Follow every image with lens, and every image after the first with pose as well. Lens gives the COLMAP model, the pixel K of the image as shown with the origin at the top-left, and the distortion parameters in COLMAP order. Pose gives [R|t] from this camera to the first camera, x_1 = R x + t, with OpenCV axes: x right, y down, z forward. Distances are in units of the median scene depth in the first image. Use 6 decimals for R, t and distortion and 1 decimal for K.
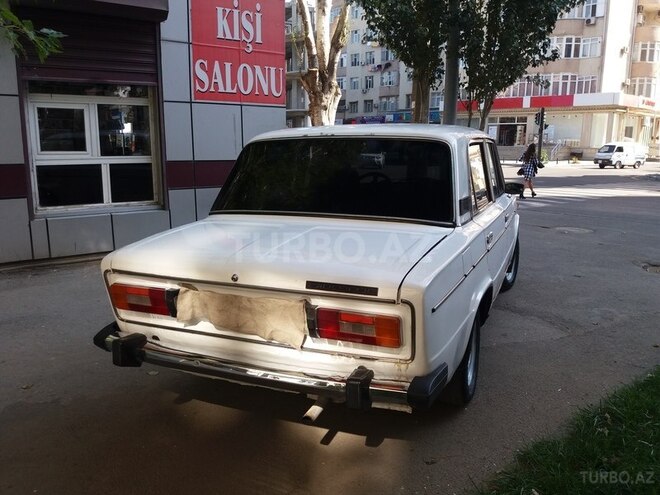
lens RADIAL K [[545.7, 0, 324.3], [0, 545.7, 226.3], [0, 0, 1]] dist [0.087660, -0.142068]
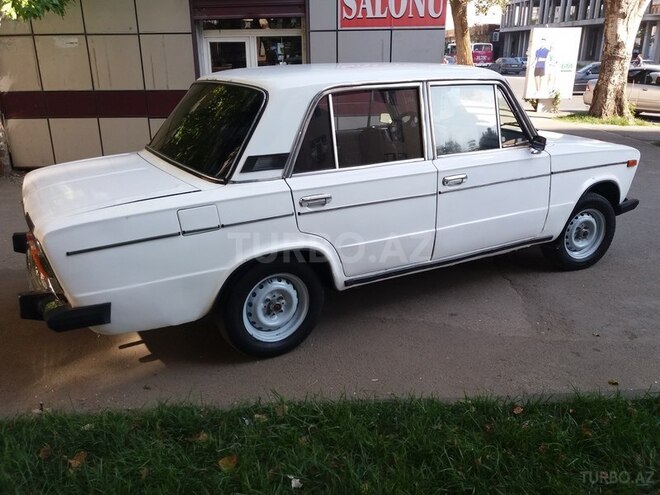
lens RADIAL K [[545.7, 0, 324.3], [0, 545.7, 226.3], [0, 0, 1]] dist [0.087660, -0.142068]
pose [[0.794903, 0.172281, -0.581763, 0.402433], [-0.081117, 0.980408, 0.179498, -0.048278], [0.601289, -0.095492, 0.793305, 0.129559]]
